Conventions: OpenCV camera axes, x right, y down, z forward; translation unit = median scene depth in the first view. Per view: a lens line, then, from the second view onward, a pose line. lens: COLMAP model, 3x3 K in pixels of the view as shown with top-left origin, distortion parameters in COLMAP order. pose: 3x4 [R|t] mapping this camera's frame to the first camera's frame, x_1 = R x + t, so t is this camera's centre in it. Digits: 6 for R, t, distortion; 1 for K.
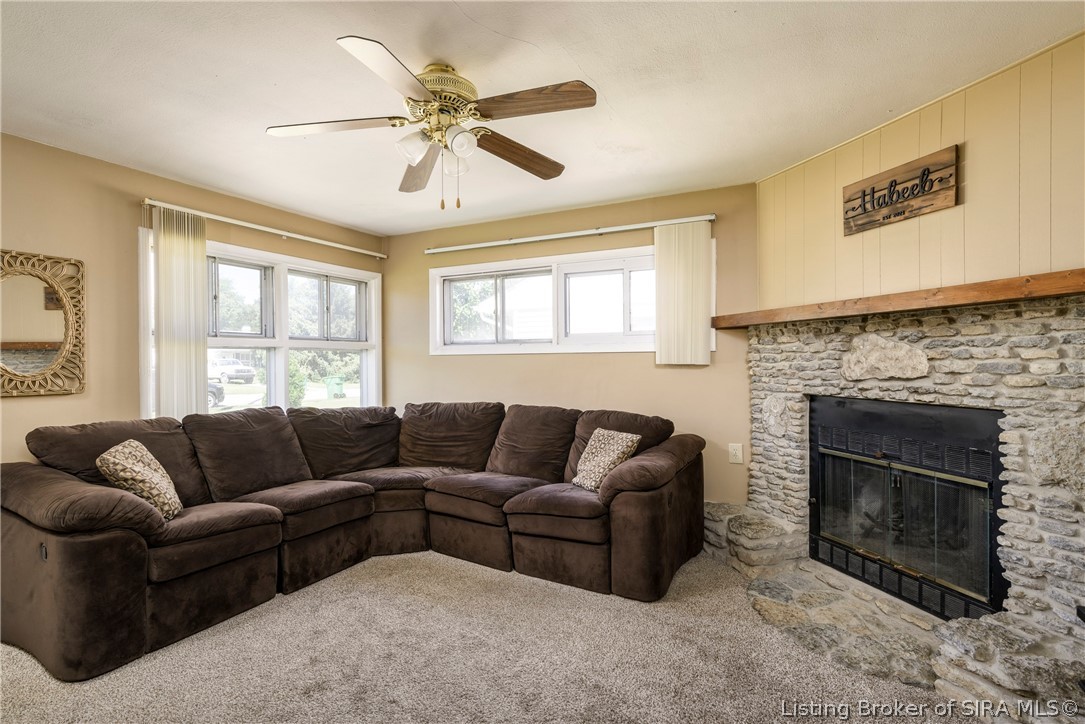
lens RADIAL K [[531.7, 0, 547.9], [0, 531.7, 363.3], [0, 0, 1]] dist [0.003447, 0.000327]
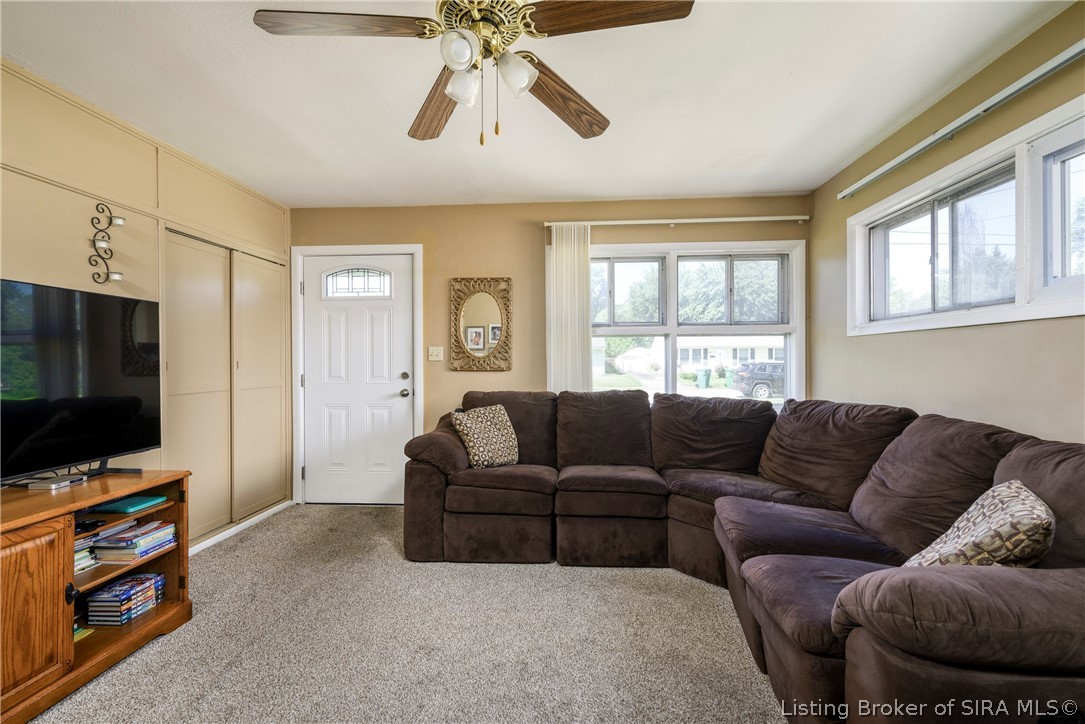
lens RADIAL K [[488.1, 0, 547.6], [0, 488.1, 363.1], [0, 0, 1]] dist [-0.000119, -0.001235]
pose [[0.402530, 0.008679, -0.915366, 0.283272], [-0.001861, 0.999961, 0.008662, 0.019663], [0.915405, -0.001784, 0.402530, 0.441498]]
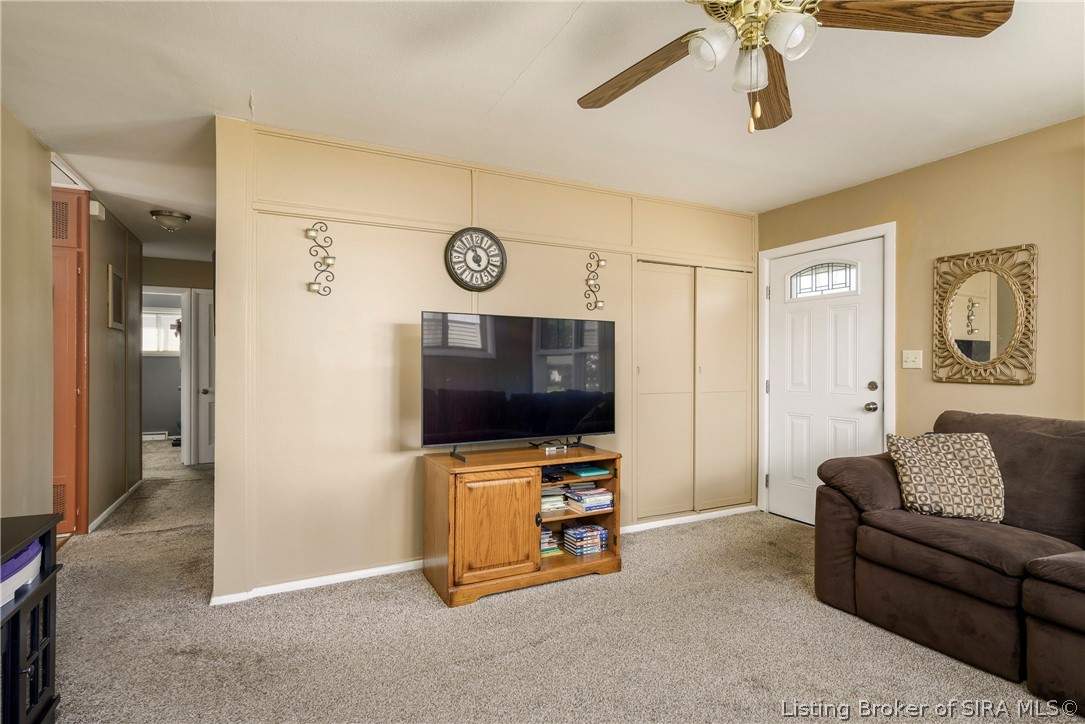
lens RADIAL K [[539.7, 0, 549.6], [0, 539.7, 362.4], [0, 0, 1]] dist [-0.002168, 0.000812]
pose [[-0.577391, 0.001178, -0.816467, 0.306495], [-0.003903, 0.999984, 0.004203, 0.013098], [0.816459, 0.005613, -0.577377, 0.666377]]
